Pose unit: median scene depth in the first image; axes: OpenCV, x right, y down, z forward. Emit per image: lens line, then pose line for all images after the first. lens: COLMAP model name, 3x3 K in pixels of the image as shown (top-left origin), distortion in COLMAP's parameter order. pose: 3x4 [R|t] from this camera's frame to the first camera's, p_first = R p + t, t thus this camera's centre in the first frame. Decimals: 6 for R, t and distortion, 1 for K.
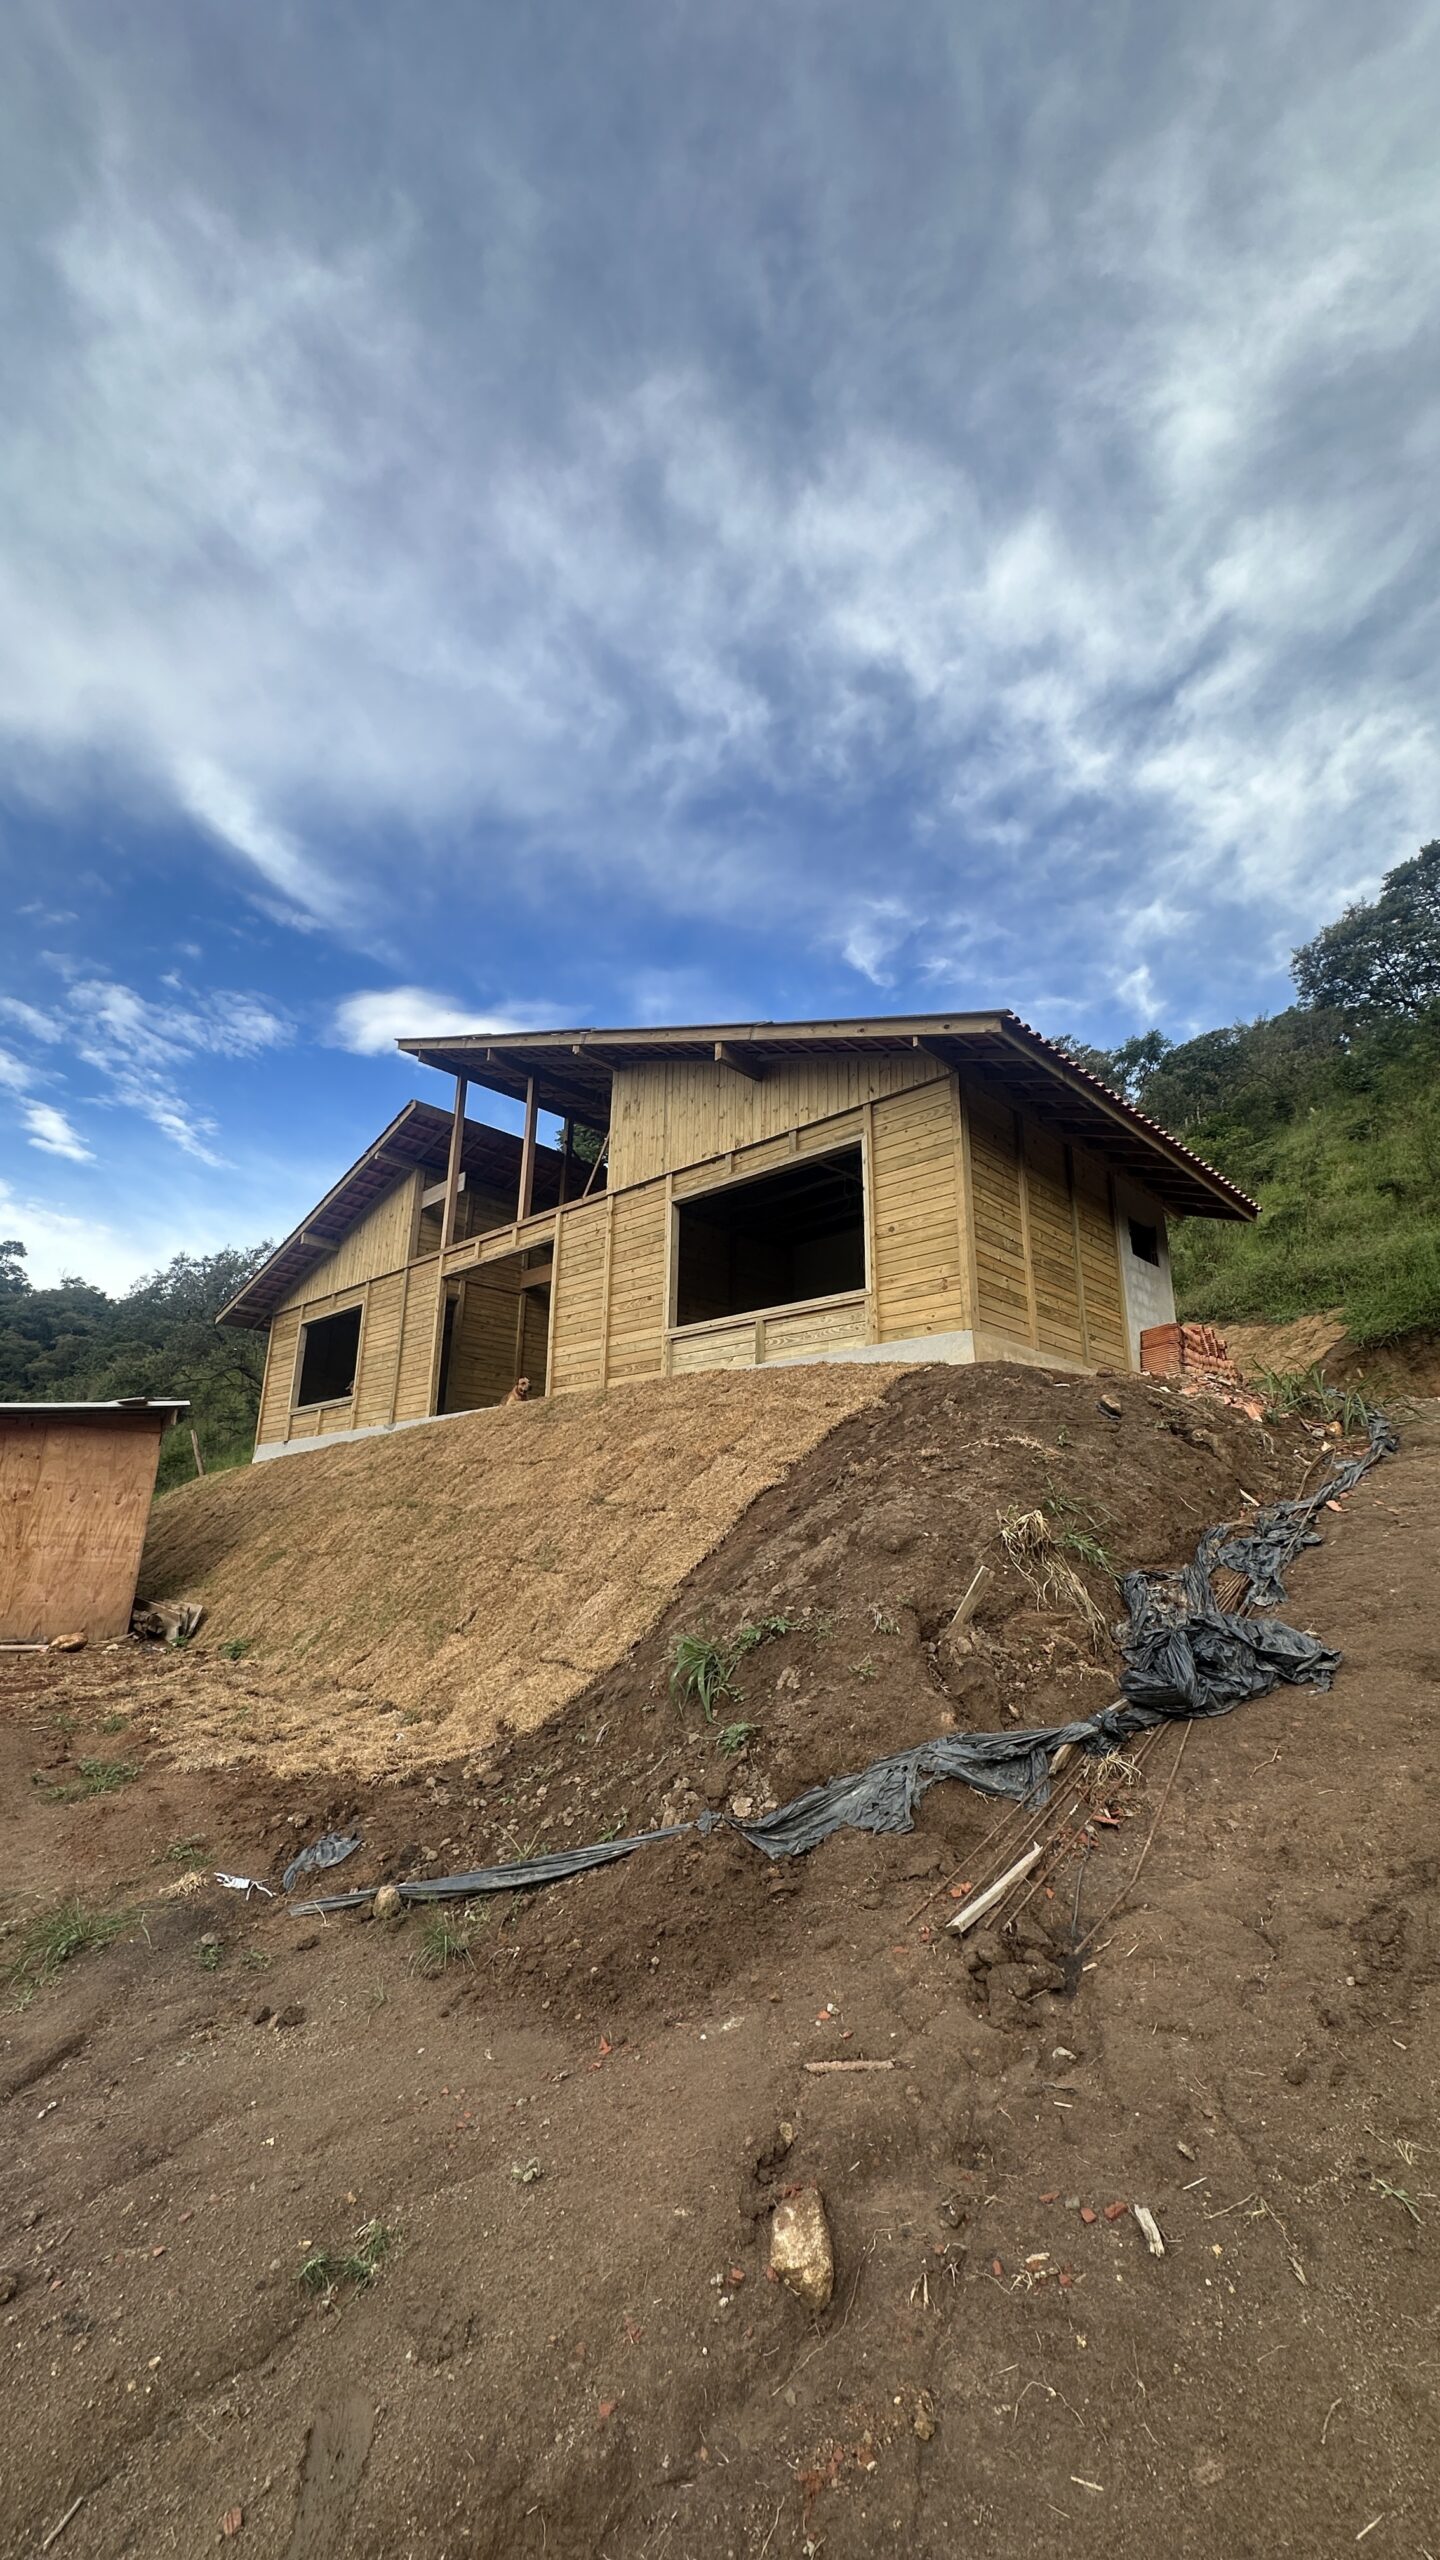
lens RADIAL K [[1038.2, 0, 715.3], [0, 1038.2, 1290.2], [0, 0, 1]] dist [-0.028525, 0.000019]
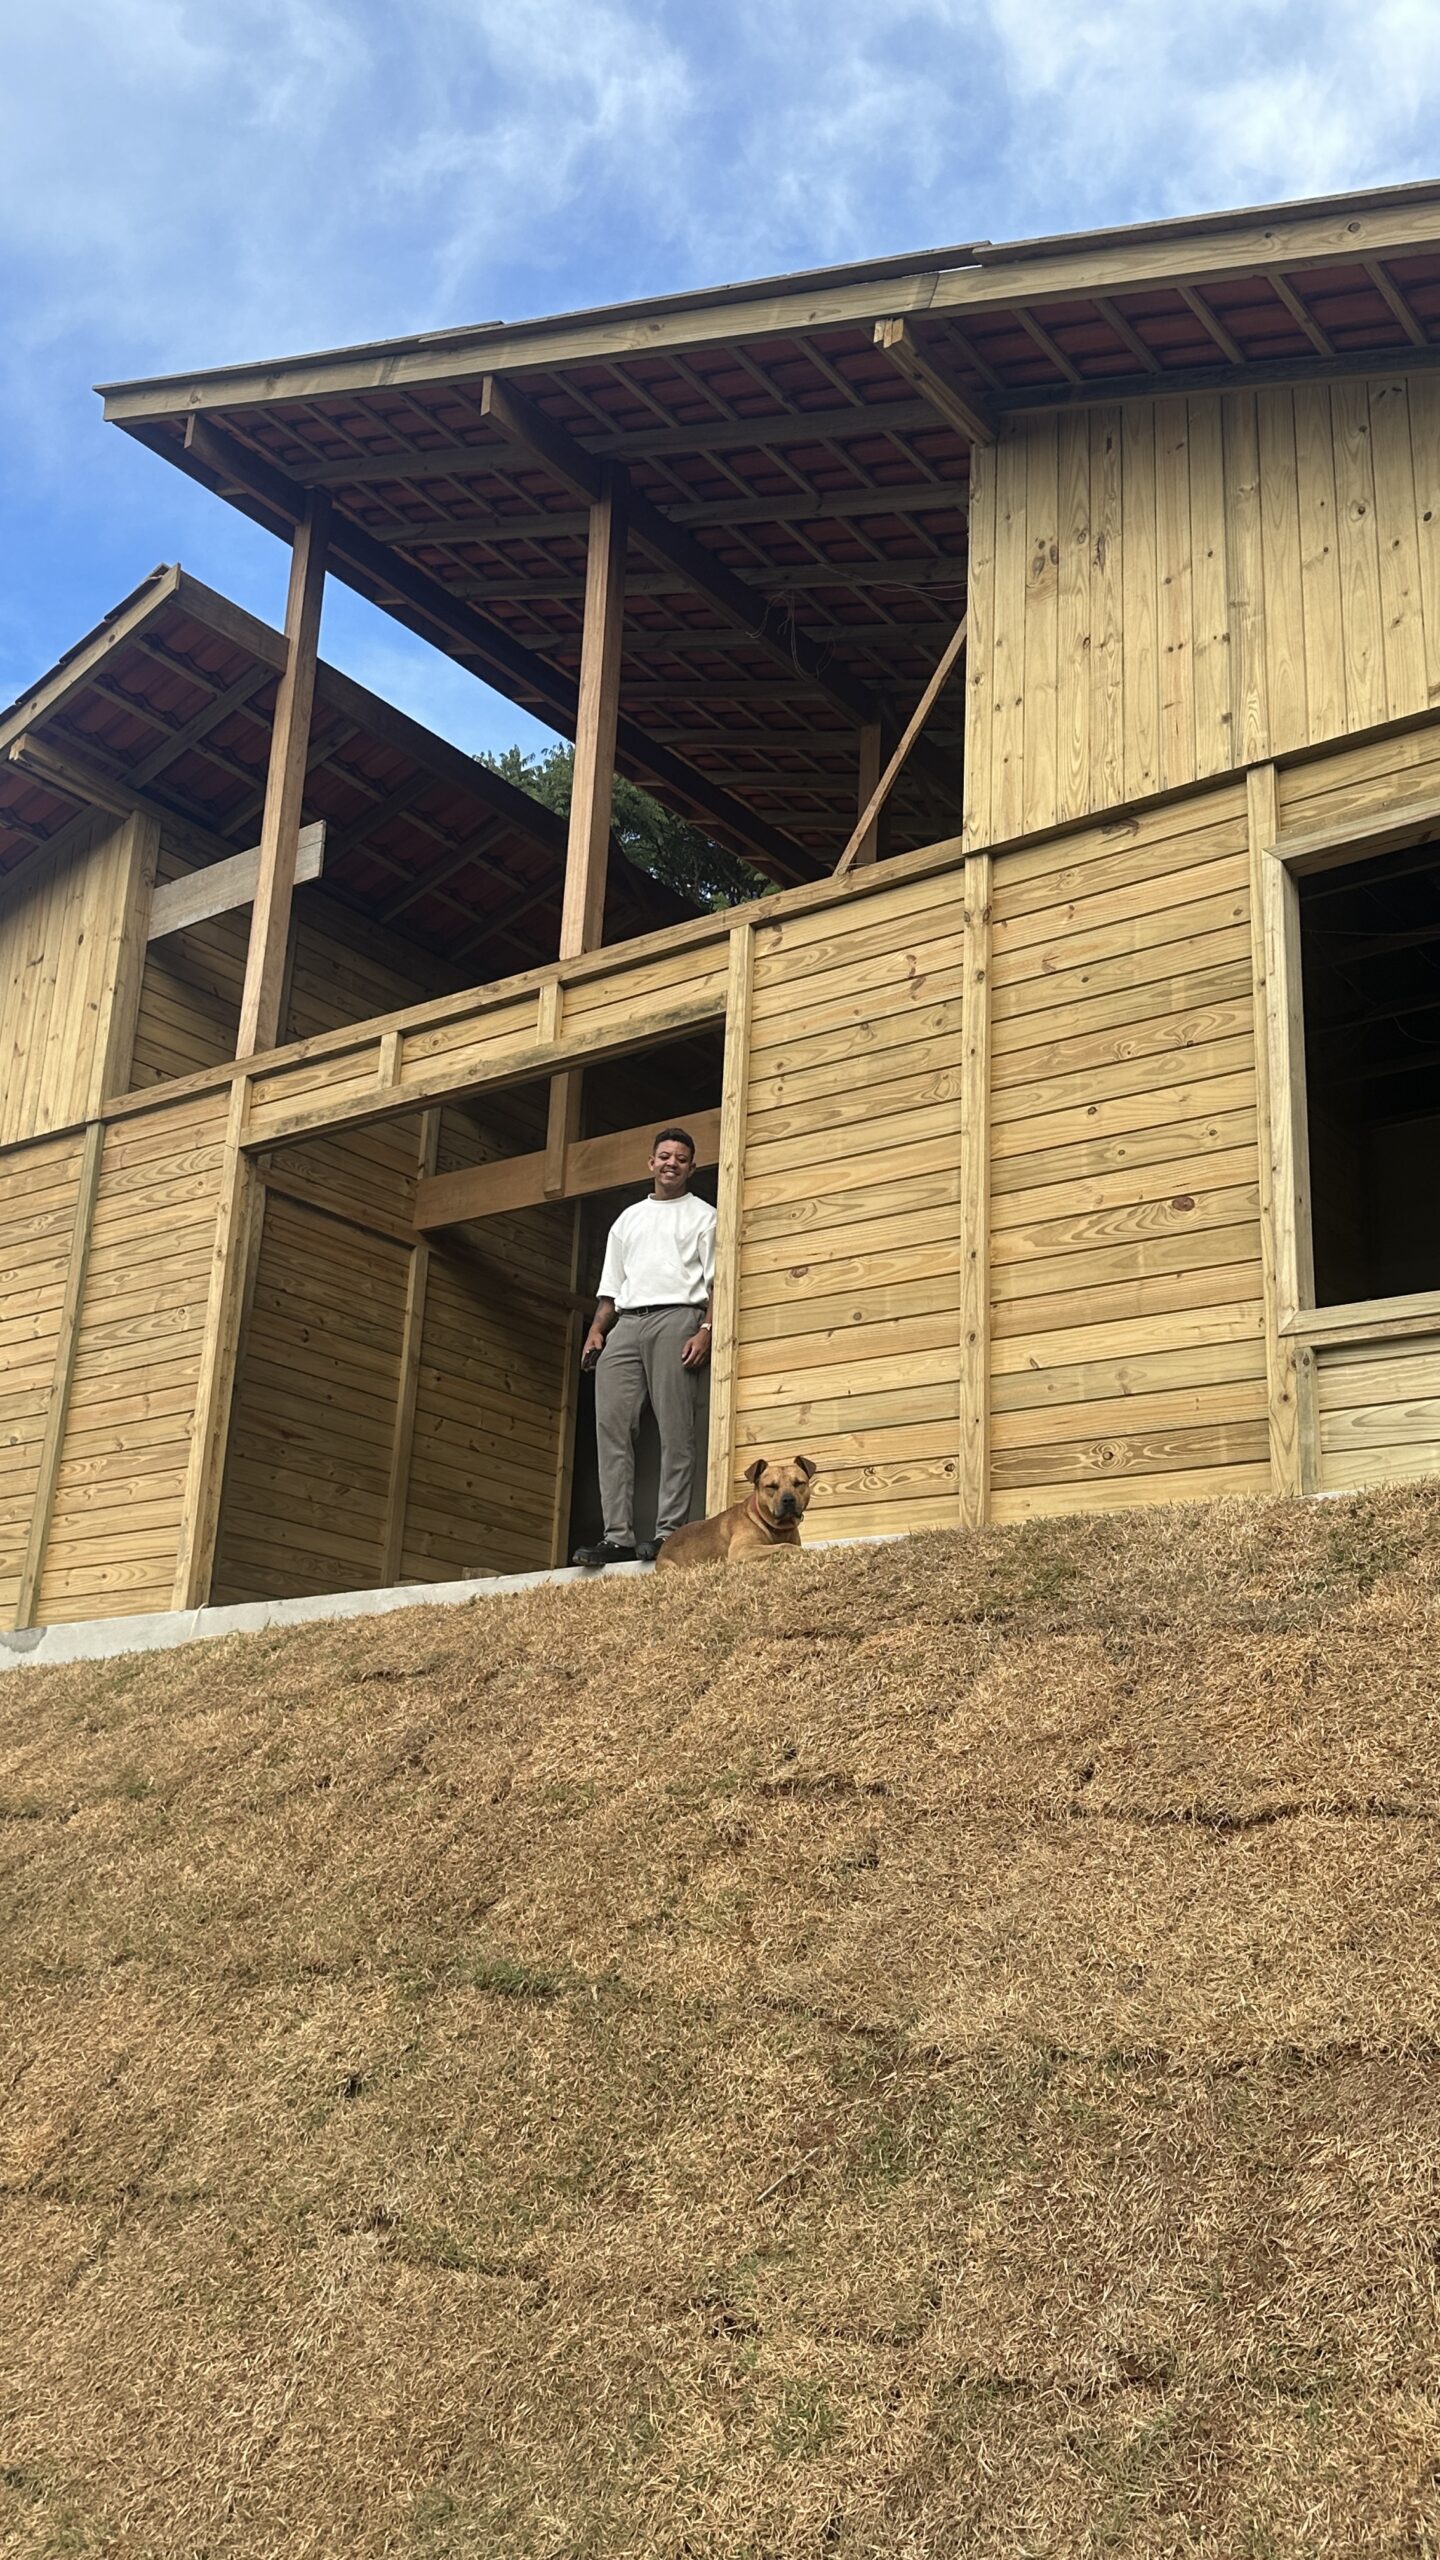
lens RADIAL K [[2259.9, 0, 720.0], [0, 2259.9, 1280.0], [0, 0, 1]] dist [0.141645, -0.243914]
pose [[0.992105, 0.060458, 0.109873, -0.215463], [-0.055469, 0.997310, -0.047914, 0.054859], [-0.112474, 0.041441, 0.992790, 0.358444]]
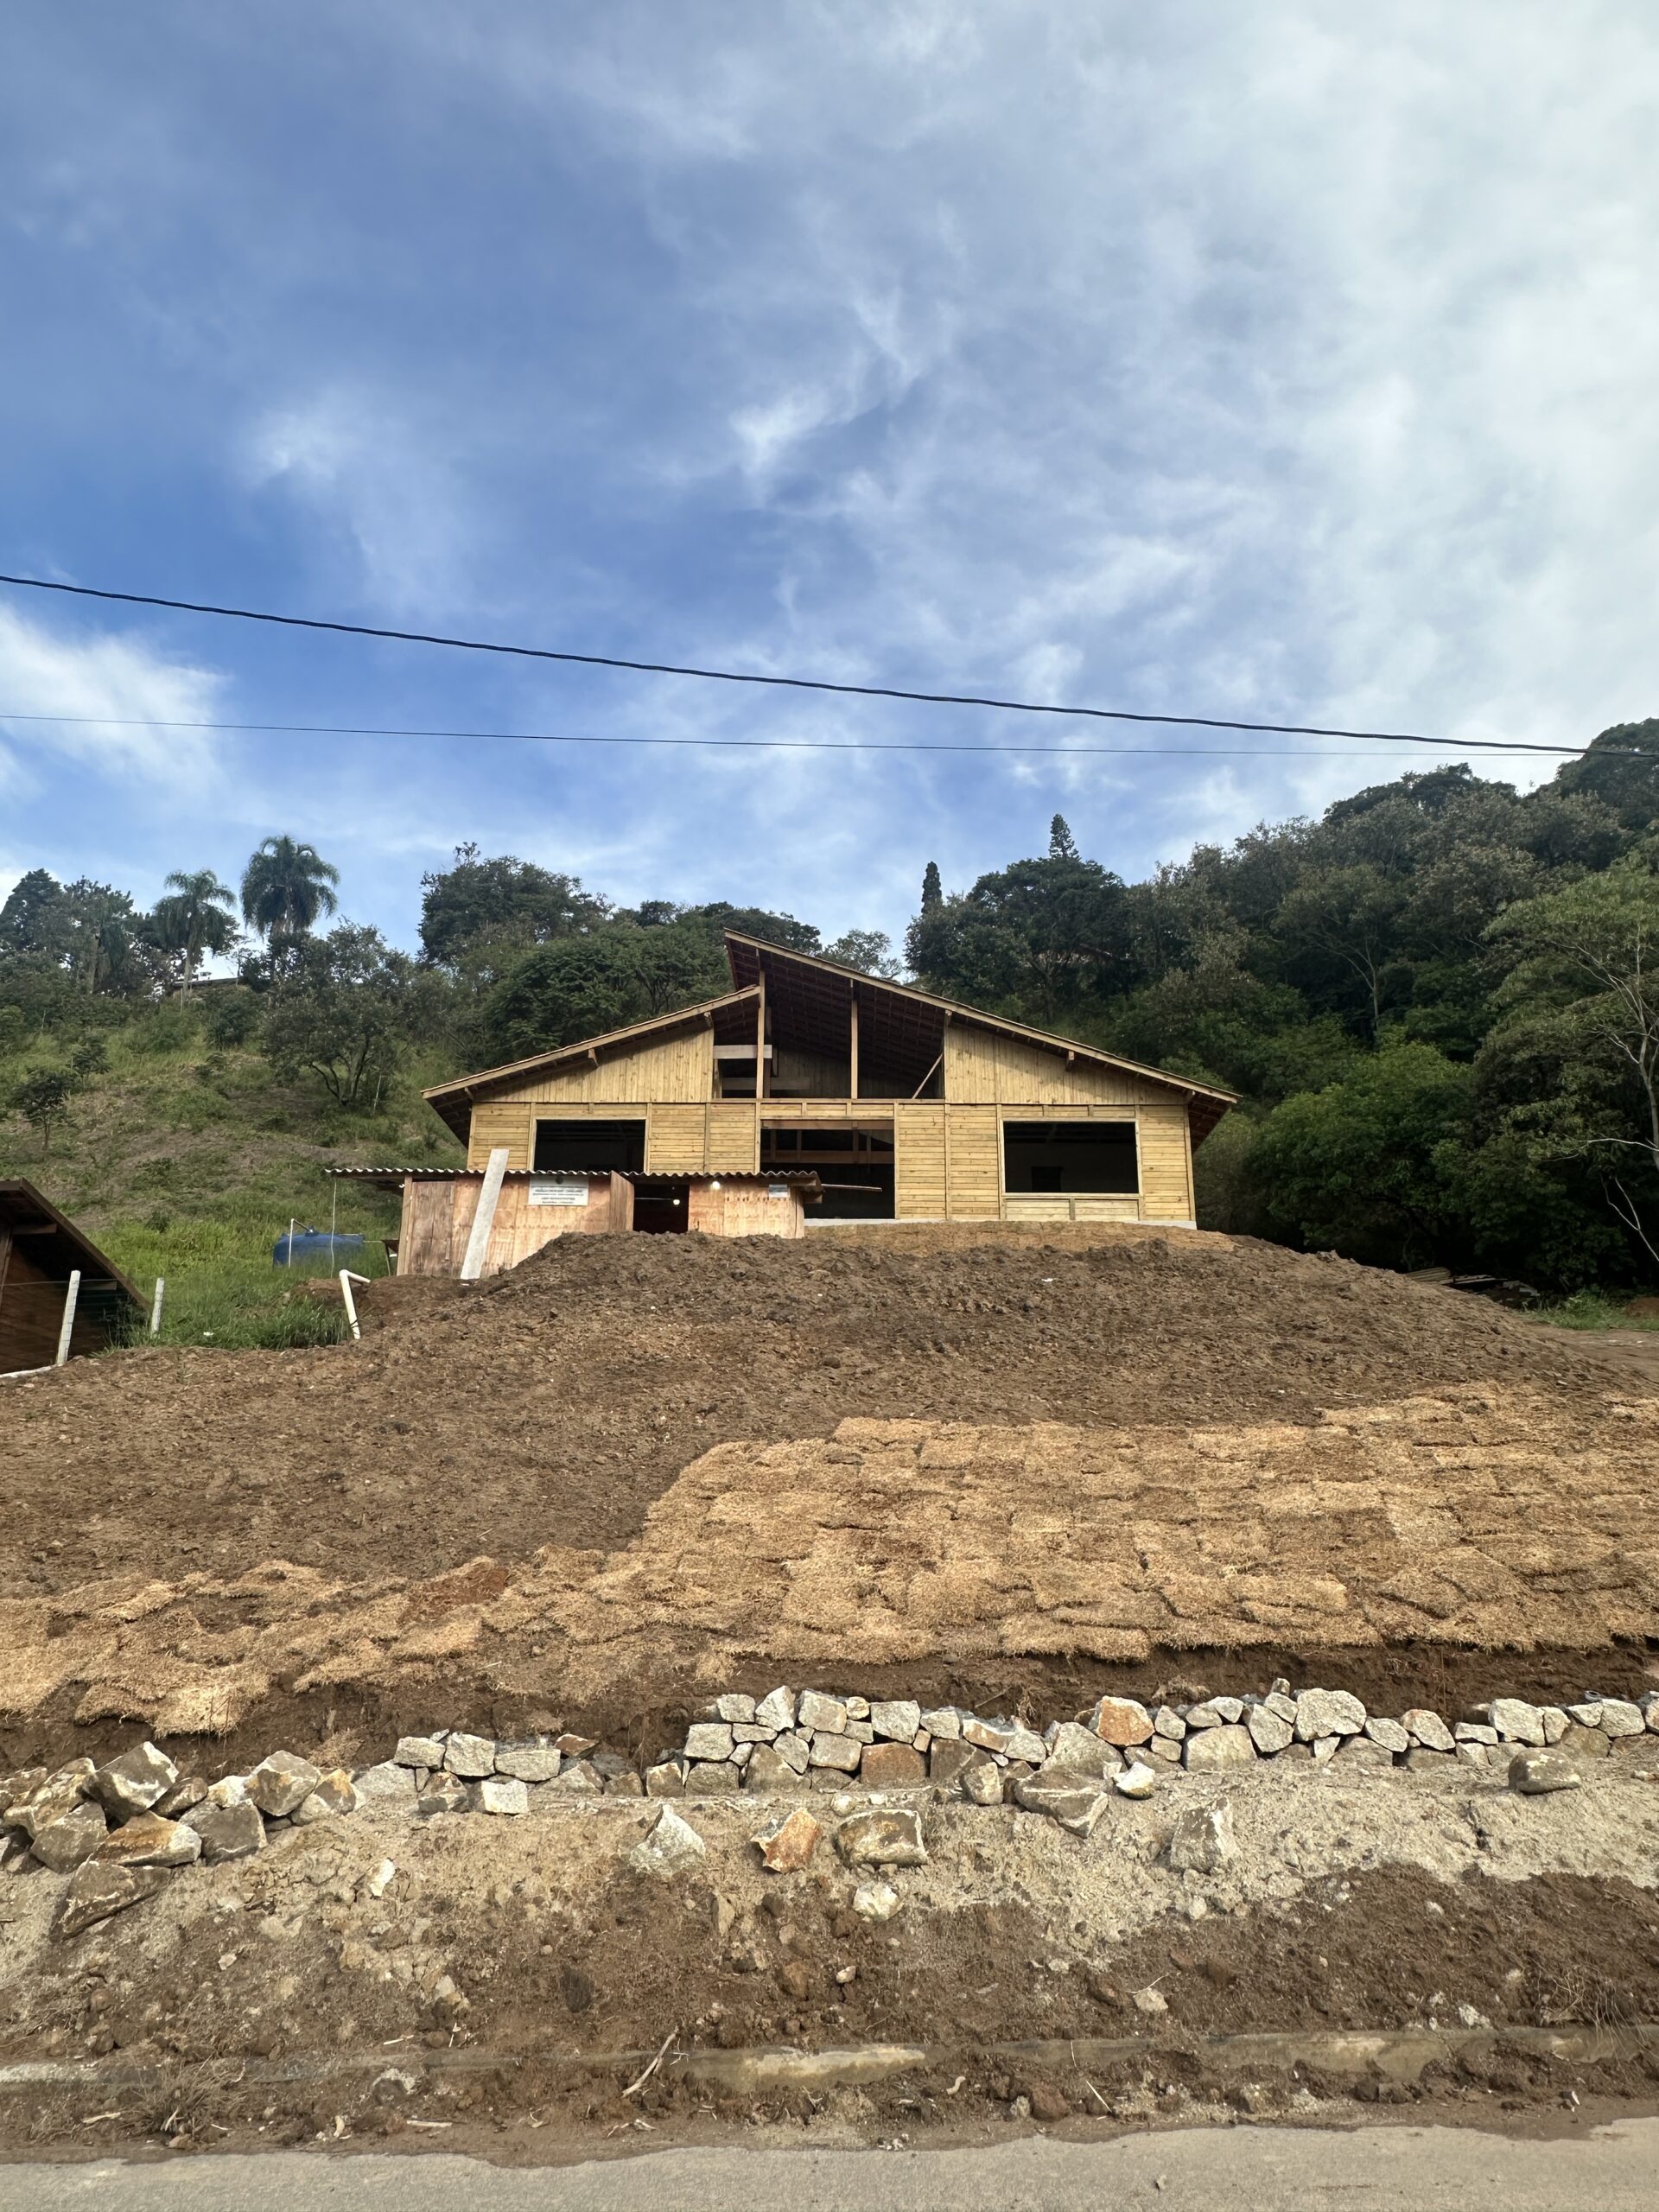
lens RADIAL K [[1569.7, 0, 829.5], [0, 1569.7, 1106.0], [0, 0, 1]] dist [-0.008877, -0.001453]
pose [[0.723113, 0.193617, 0.663039, -1.748723], [-0.175496, 0.979910, -0.094751, 0.167701], [-0.668063, -0.047845, 0.742565, -0.676480]]
